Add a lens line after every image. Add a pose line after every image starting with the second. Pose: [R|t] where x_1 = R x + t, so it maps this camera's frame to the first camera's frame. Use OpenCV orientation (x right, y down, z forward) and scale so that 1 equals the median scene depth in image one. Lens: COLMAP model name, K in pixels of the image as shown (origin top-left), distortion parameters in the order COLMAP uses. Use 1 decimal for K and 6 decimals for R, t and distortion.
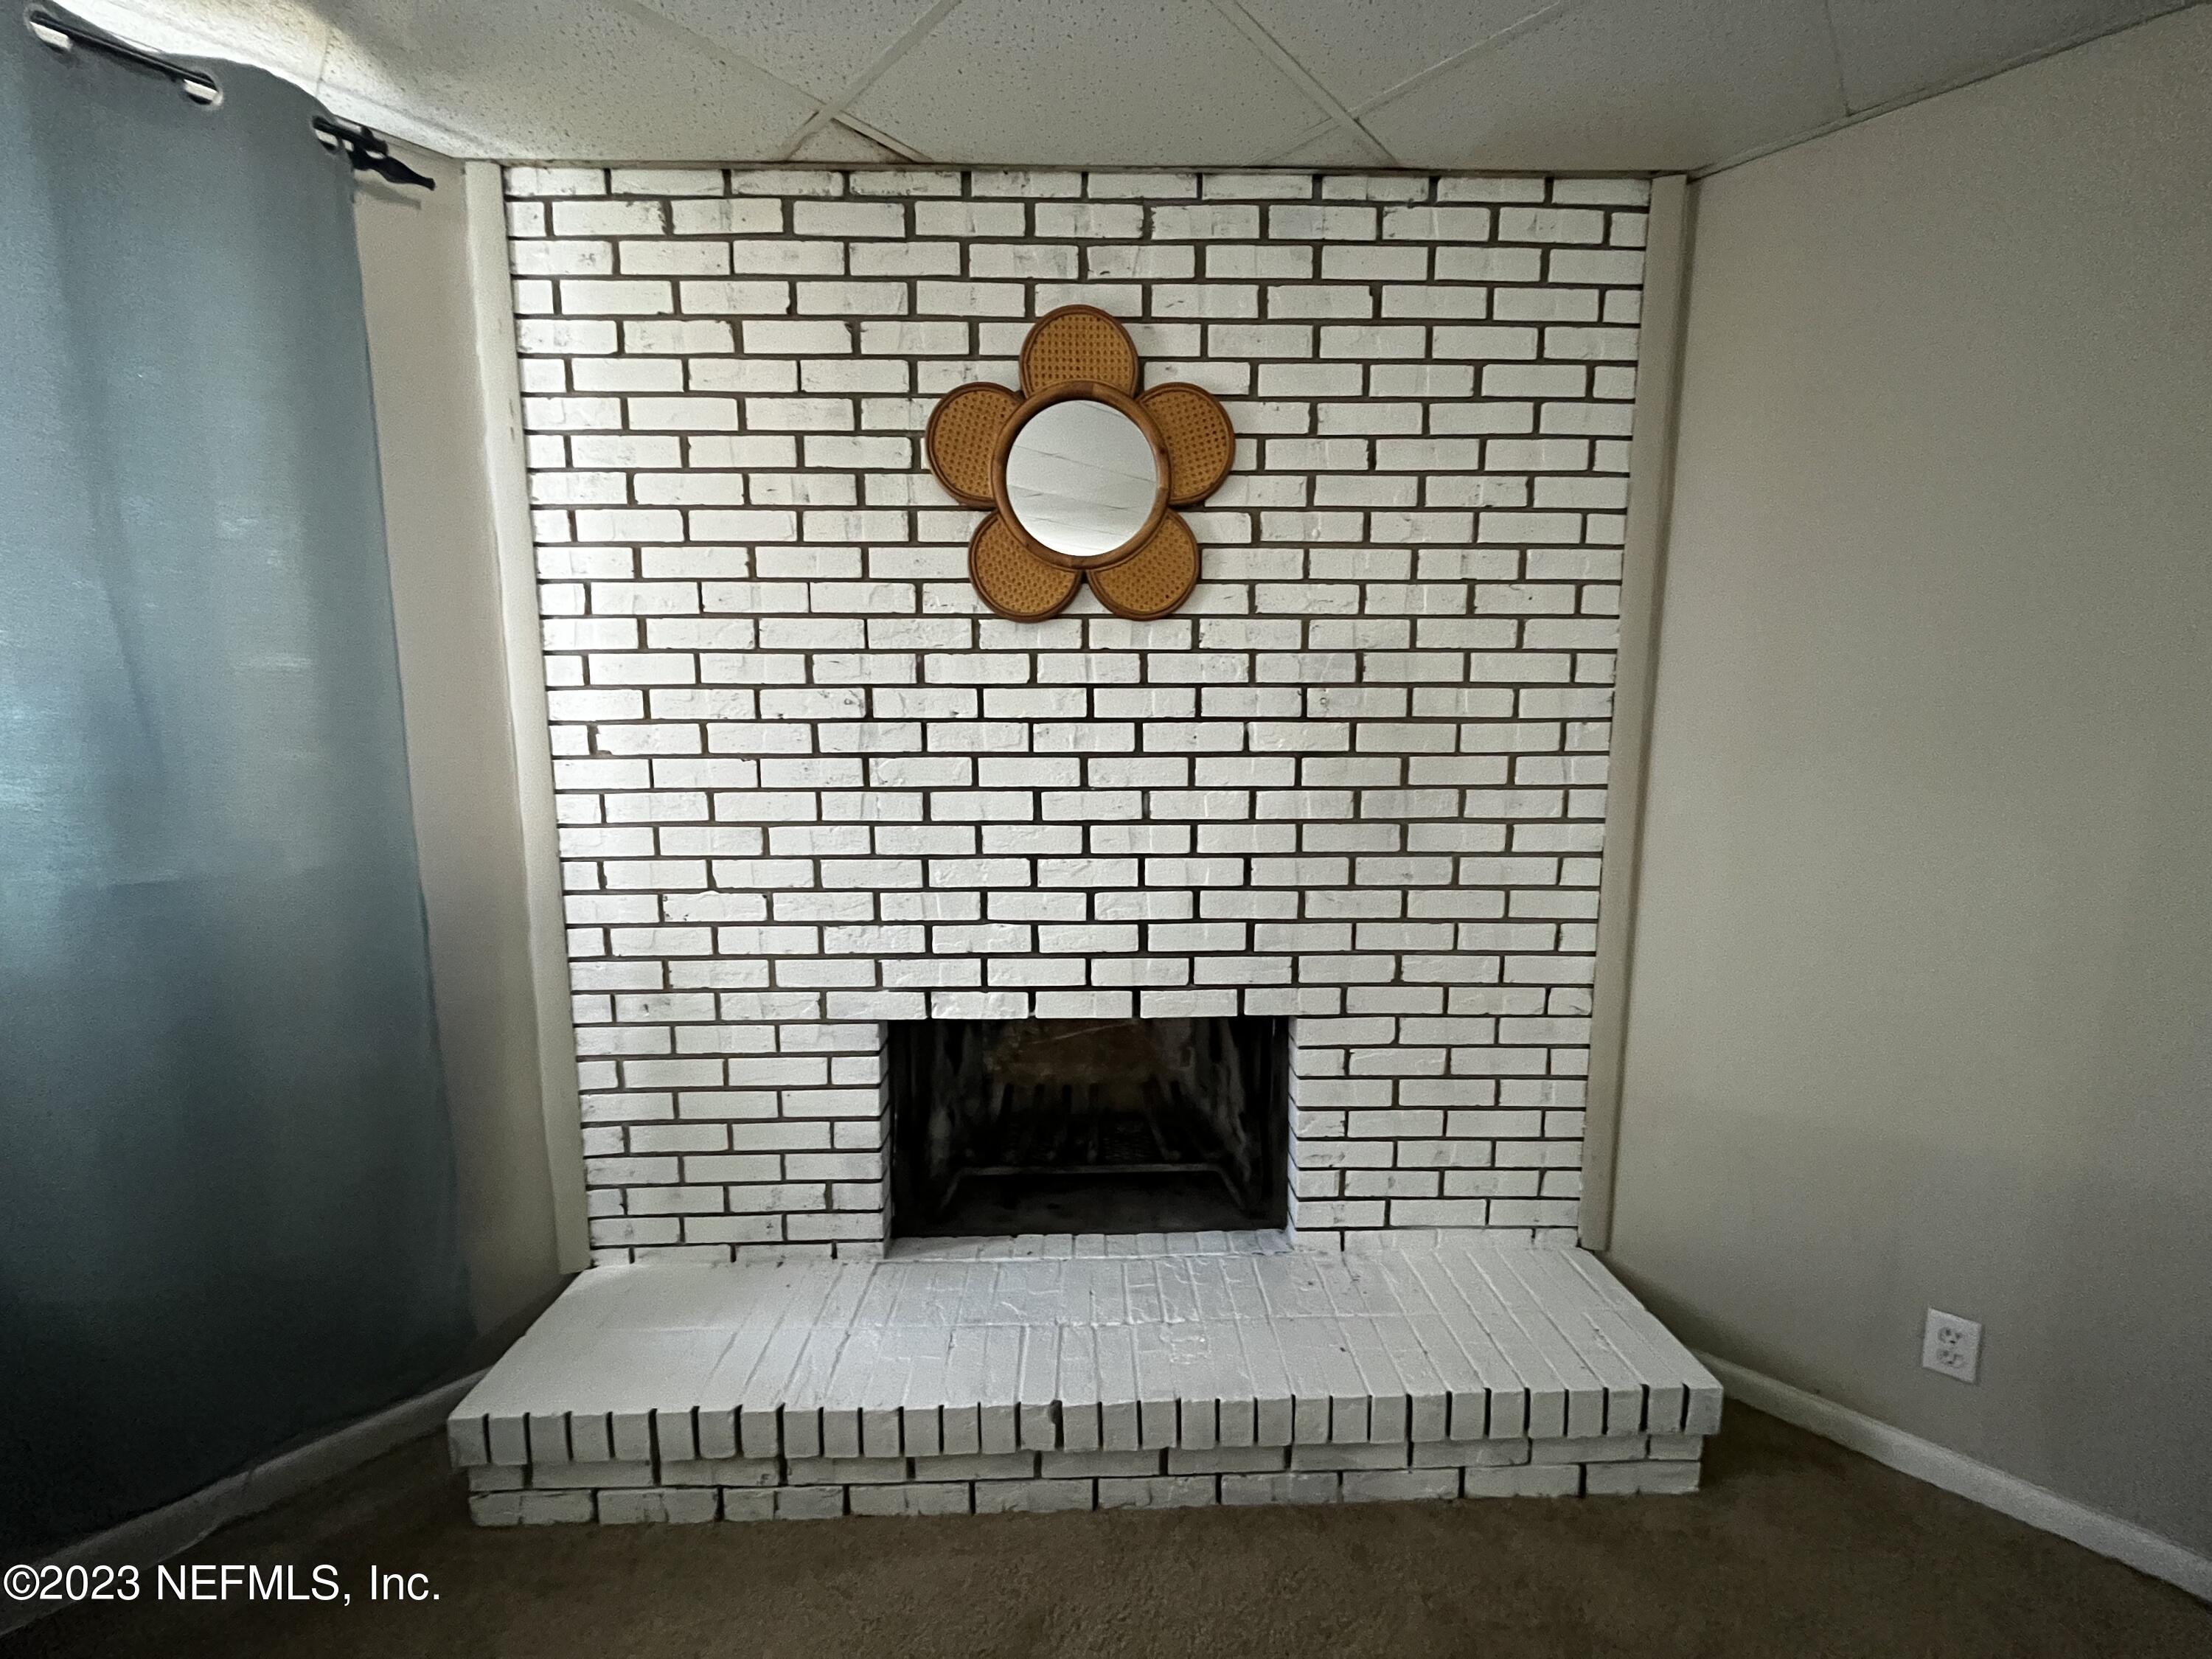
lens RADIAL K [[885.0, 0, 1115.2], [0, 885.0, 825.8], [0, 0, 1]] dist [-0.001440, -0.000288]
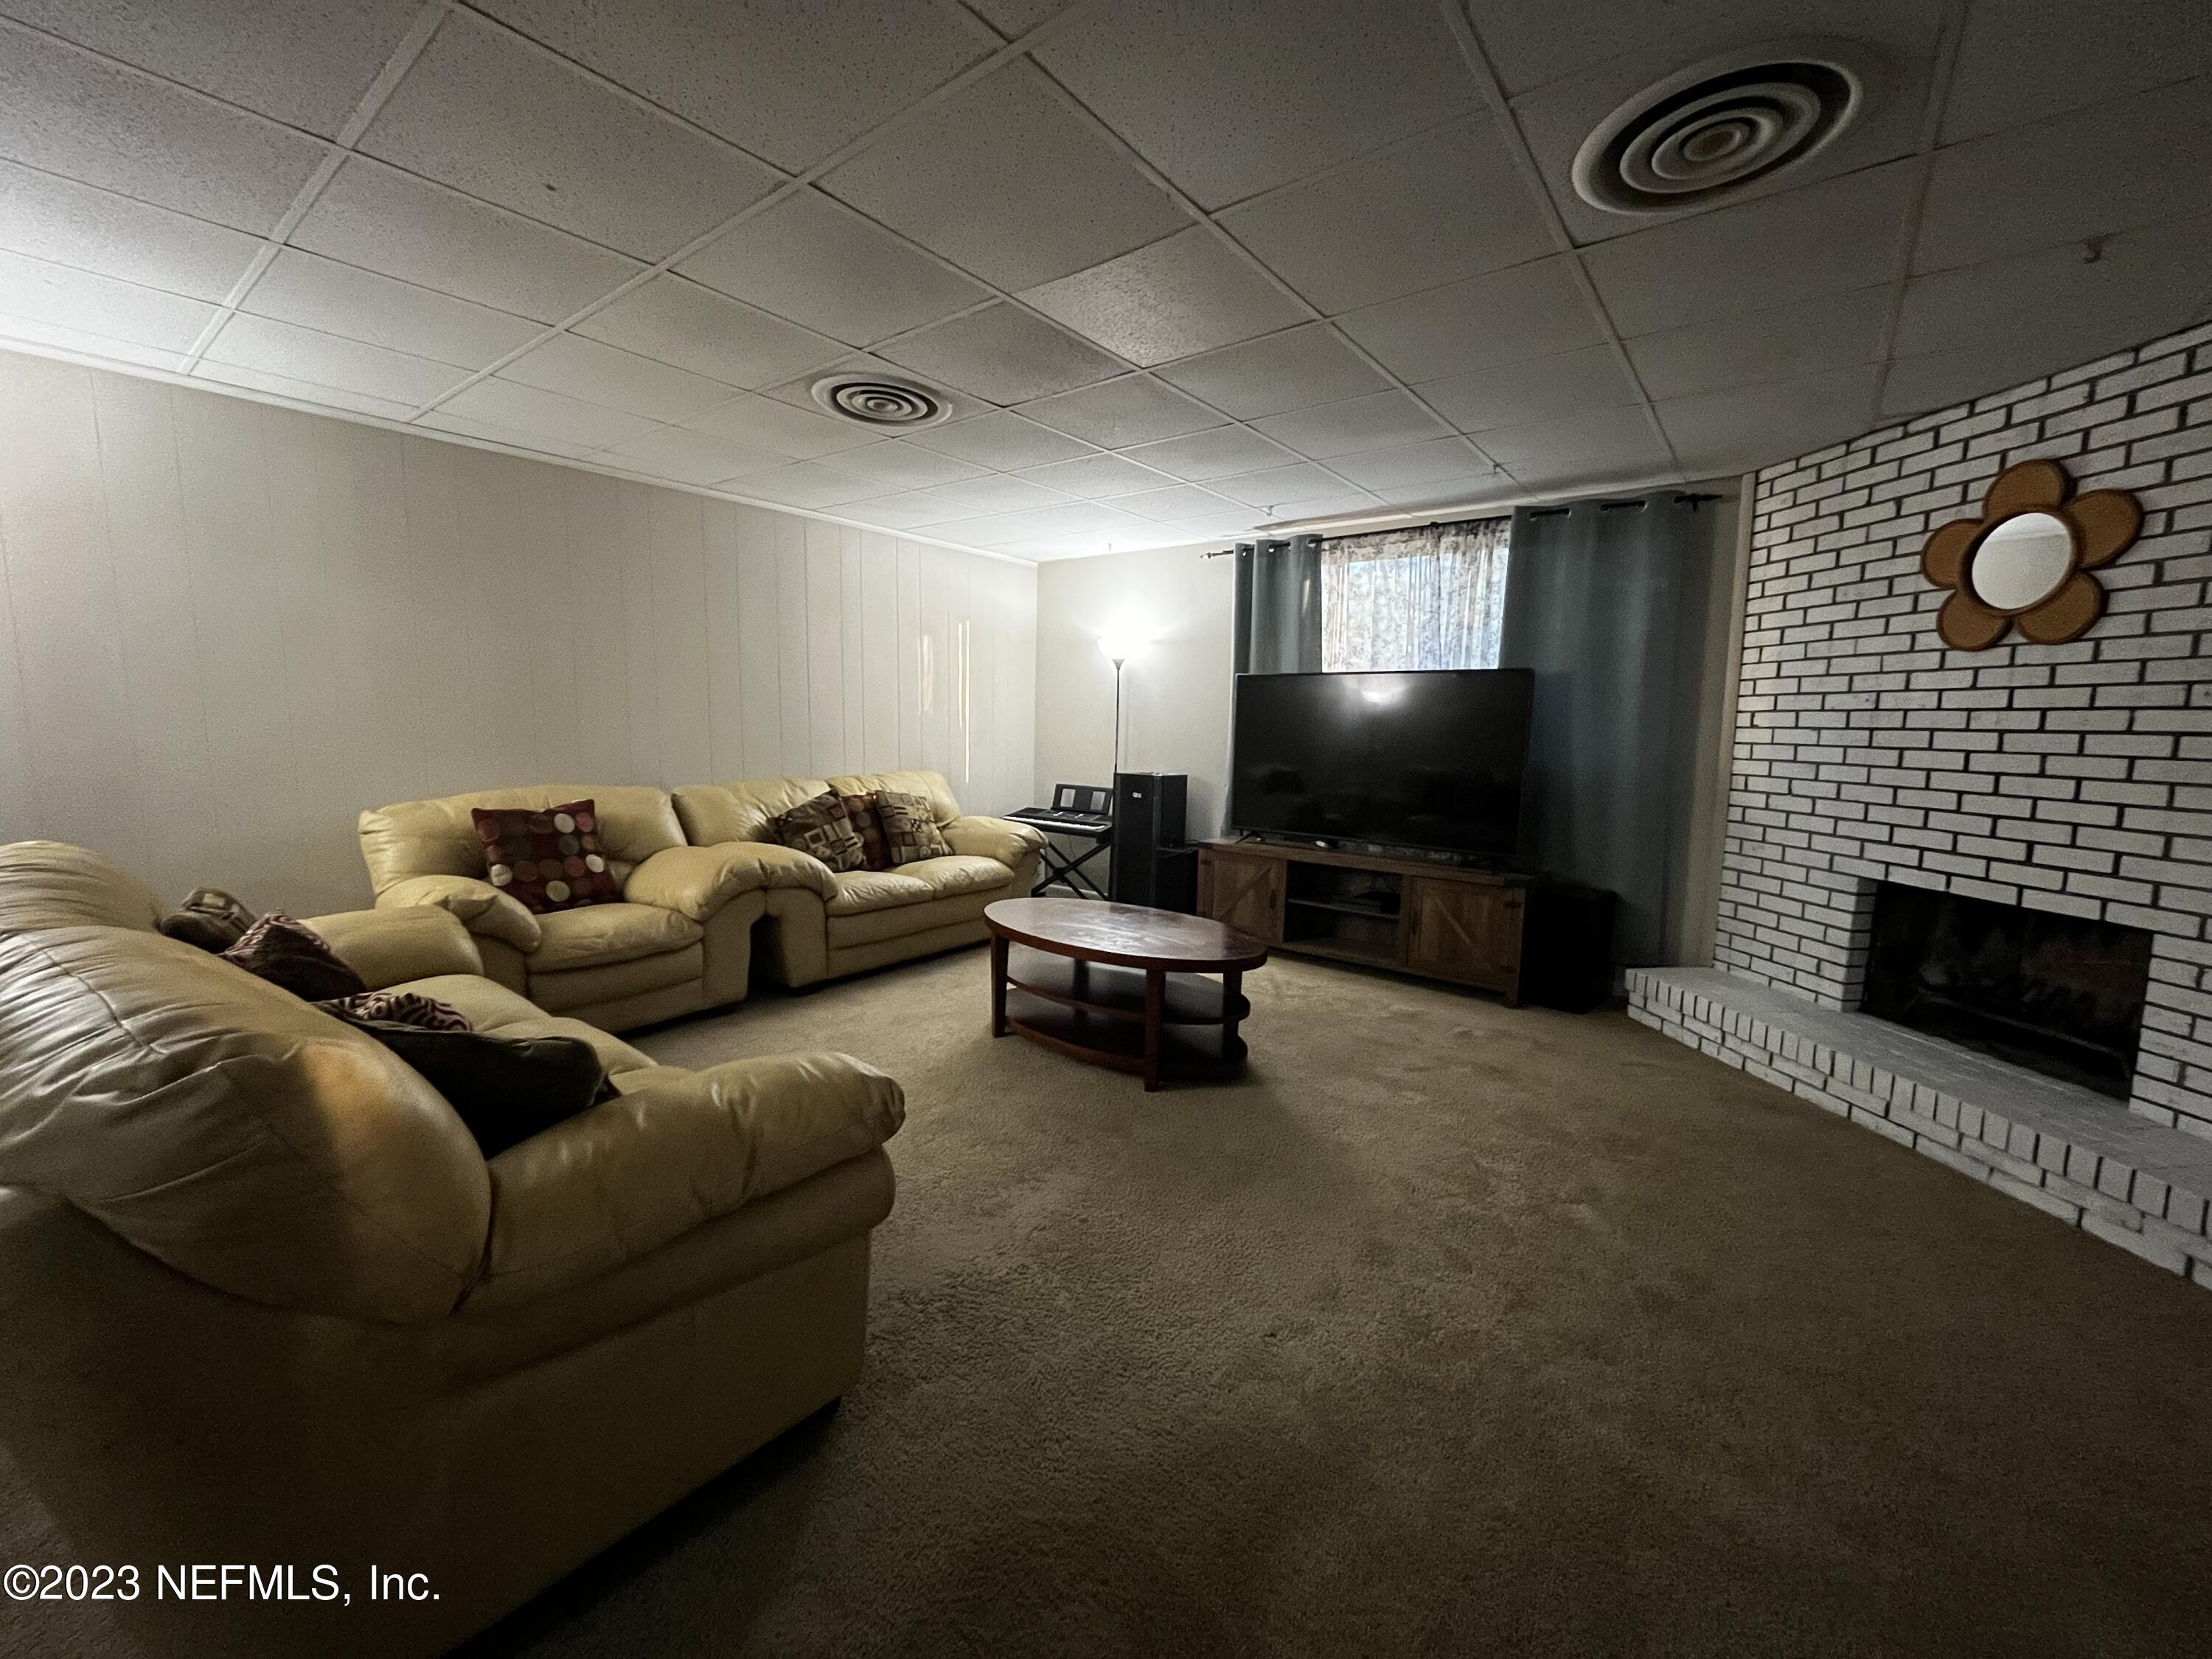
lens RADIAL K [[885.0, 0, 1115.2], [0, 885.0, 825.8], [0, 0, 1]] dist [-0.001440, -0.000288]
pose [[0.101059, 0.123948, -0.987129, 1.423552], [-0.130431, 0.985296, 0.110364, 0.123689], [0.986294, 0.117598, 0.115740, -0.759831]]
